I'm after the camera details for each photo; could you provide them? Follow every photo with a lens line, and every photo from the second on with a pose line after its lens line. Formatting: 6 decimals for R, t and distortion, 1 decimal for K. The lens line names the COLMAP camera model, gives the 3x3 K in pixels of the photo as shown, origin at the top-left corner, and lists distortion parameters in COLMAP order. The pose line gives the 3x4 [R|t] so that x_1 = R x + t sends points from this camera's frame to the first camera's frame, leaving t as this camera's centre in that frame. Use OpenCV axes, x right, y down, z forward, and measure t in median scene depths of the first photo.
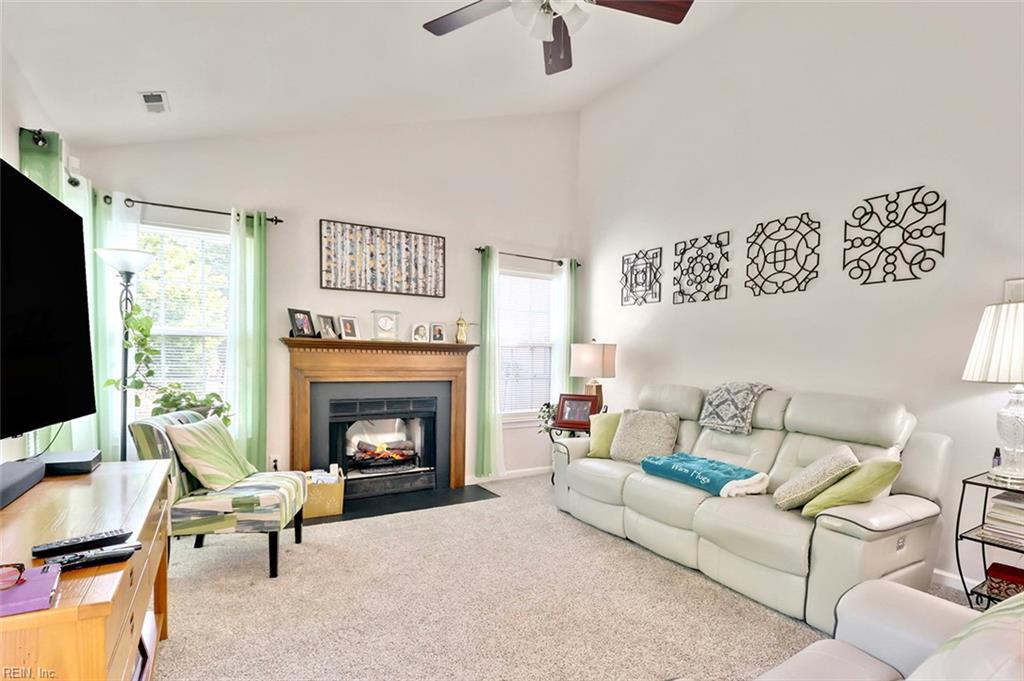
lens RADIAL K [[494.6, 0, 524.6], [0, 494.6, 386.3], [0, 0, 1]] dist [-0.009486, -0.005838]
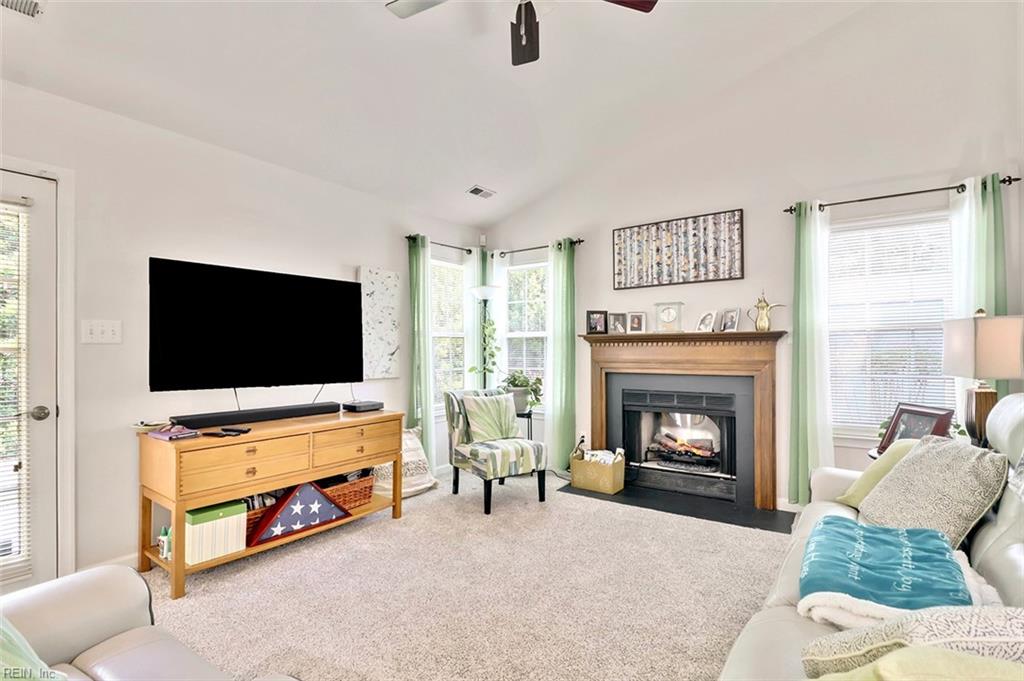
lens RADIAL K [[494.6, 0, 518.5], [0, 494.6, 349.3], [0, 0, 1]] dist [-0.009486, -0.005838]
pose [[0.384346, -0.018767, -0.922998, 0.539231], [-0.038221, 0.998613, -0.036220, -0.012855], [0.922398, 0.049199, 0.383095, 0.365378]]
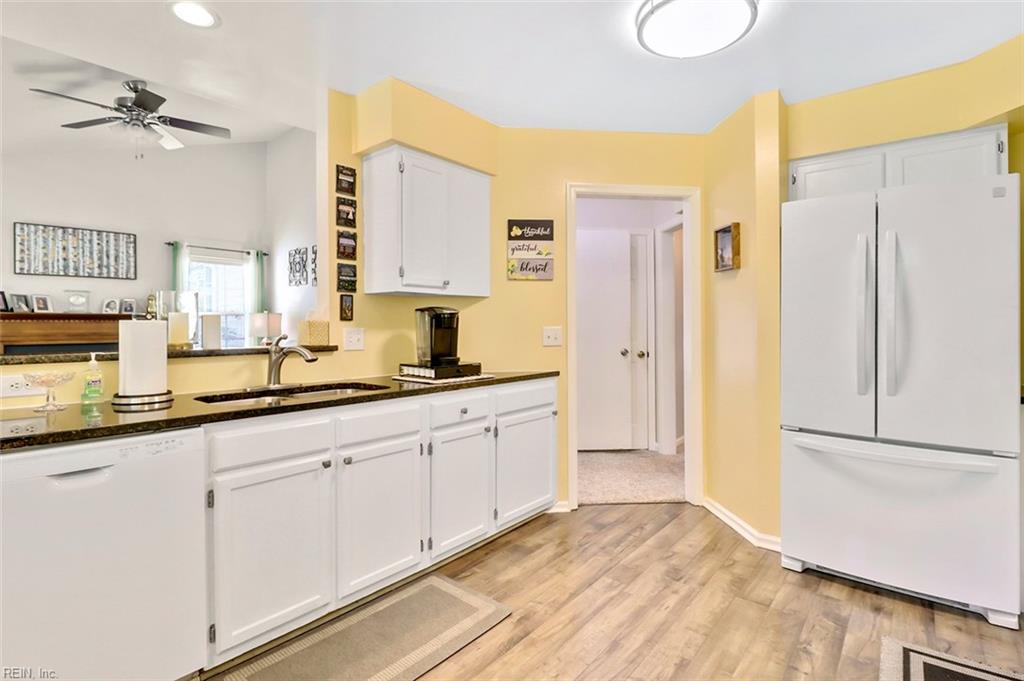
lens RADIAL K [[494.6, 0, 516.7], [0, 494.6, 329.5], [0, 0, 1]] dist [-0.009486, -0.005838]
pose [[0.948524, -0.019638, 0.316097, 0.439888], [0.033237, 0.998737, -0.037688, 0.042543], [-0.314958, 0.046254, 0.947978, -0.637242]]
